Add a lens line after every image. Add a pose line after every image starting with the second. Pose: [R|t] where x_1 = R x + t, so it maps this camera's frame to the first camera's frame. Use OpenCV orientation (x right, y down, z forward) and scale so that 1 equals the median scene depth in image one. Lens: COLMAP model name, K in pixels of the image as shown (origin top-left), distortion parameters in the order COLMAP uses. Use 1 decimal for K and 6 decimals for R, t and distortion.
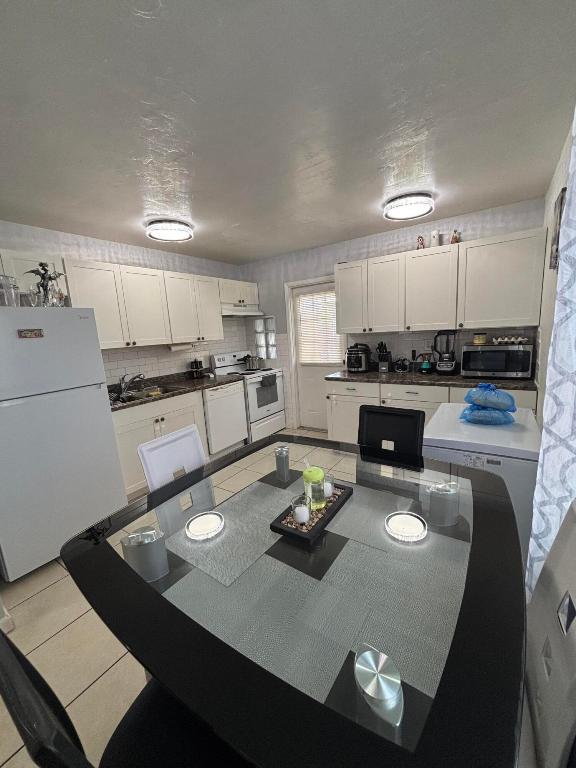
lens RADIAL K [[306.7, 0, 288.0], [0, 306.7, 384.0], [0, 0, 1]] dist [-0.001583, -0.000360]
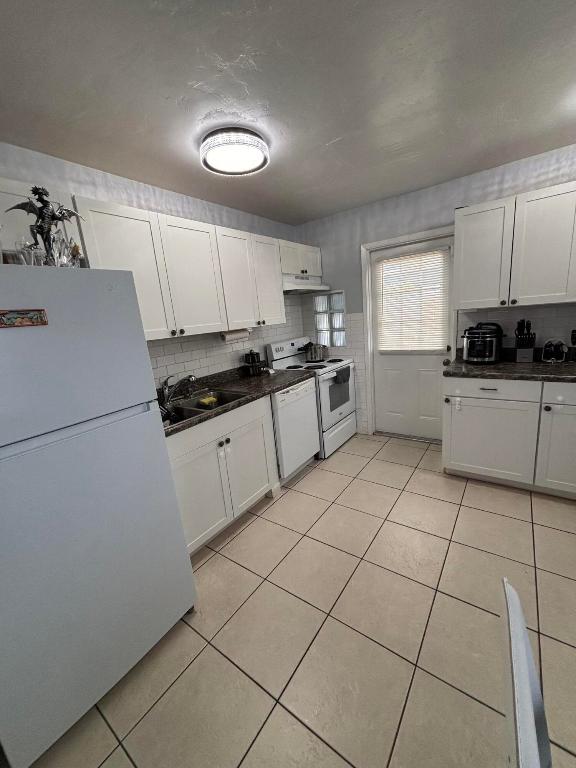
lens RADIAL K [[306.7, 0, 288.0], [0, 306.7, 384.0], [0, 0, 1]] dist [-0.001583, -0.000360]
pose [[0.999166, -0.022174, -0.034277, -0.187647], [0.023925, 0.998384, 0.051550, -0.034948], [0.033078, -0.052327, 0.998082, 0.245583]]
